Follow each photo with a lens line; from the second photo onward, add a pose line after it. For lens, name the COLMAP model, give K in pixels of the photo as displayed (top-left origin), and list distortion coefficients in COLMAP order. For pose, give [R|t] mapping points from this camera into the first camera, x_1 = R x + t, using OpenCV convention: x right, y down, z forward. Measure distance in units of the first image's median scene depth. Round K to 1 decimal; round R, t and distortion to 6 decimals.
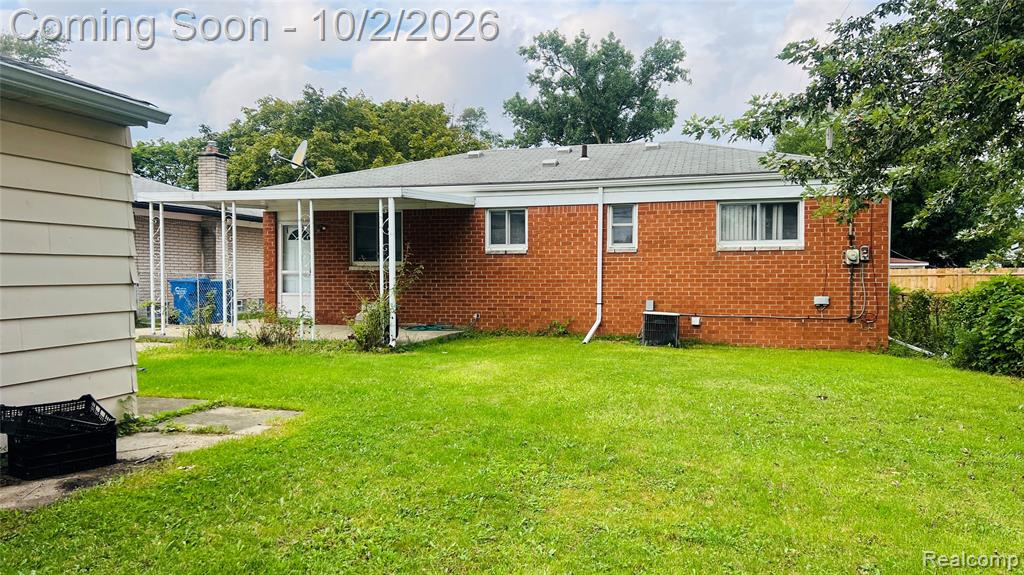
lens RADIAL K [[752.7, 0, 519.1], [0, 752.7, 287.9], [0, 0, 1]] dist [0.038369, -0.000426]
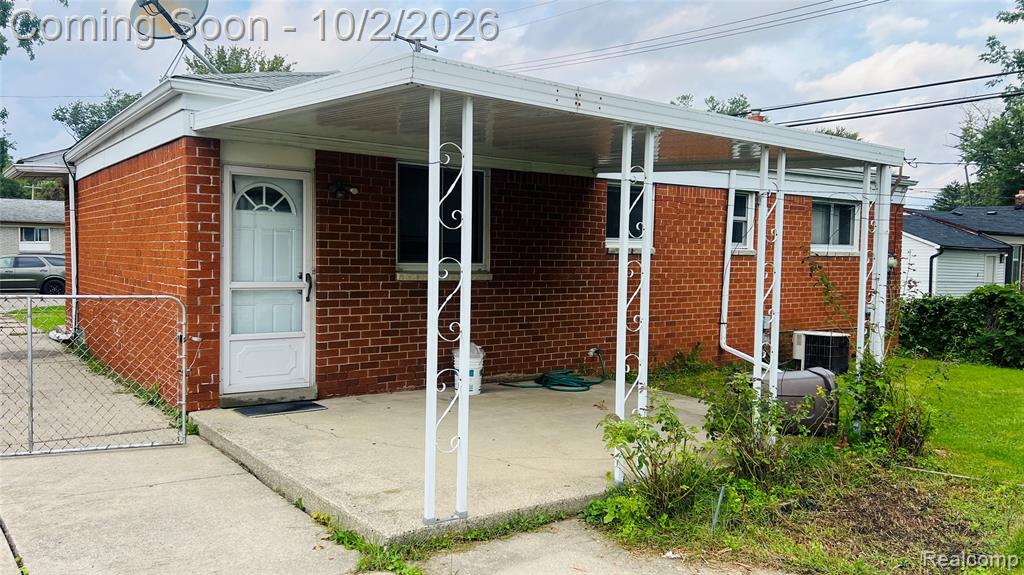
lens RADIAL K [[755.6, 0, 512.0], [0, 755.6, 287.5], [0, 0, 1]] dist [0.027493, -0.000869]
pose [[0.633759, -0.024072, 0.773156, -0.609365], [-0.004353, 0.999389, 0.034685, -0.039633], [-0.773518, -0.025347, 0.633267, 0.687553]]
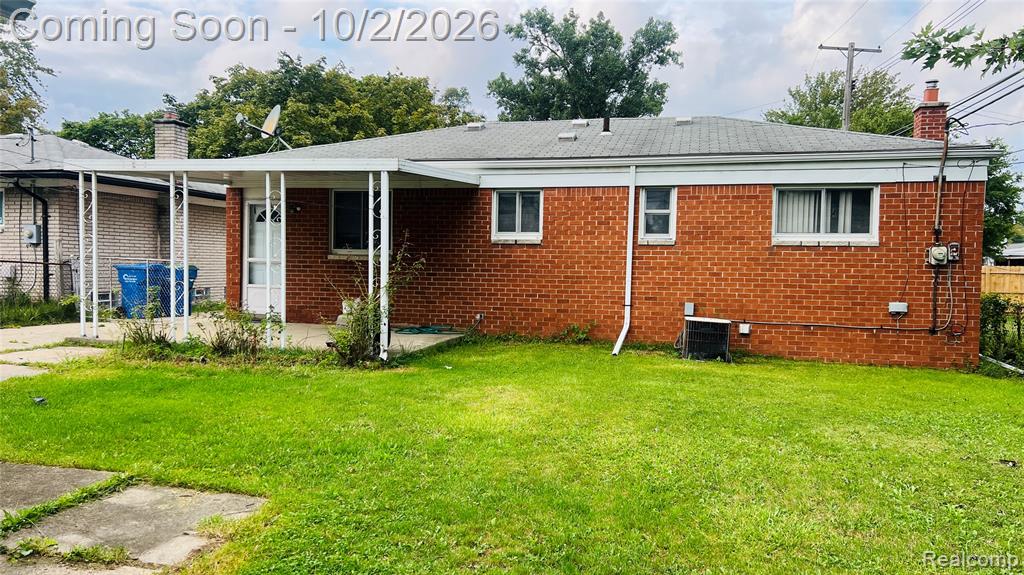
lens RADIAL K [[755.6, 0, 512.0], [0, 755.6, 287.5], [0, 0, 1]] dist [0.027493, -0.000869]
pose [[0.999584, 0.017519, 0.022892, -0.042028], [-0.017931, 0.999678, 0.017932, -0.011730], [-0.022570, -0.018335, 0.999577, 0.162345]]
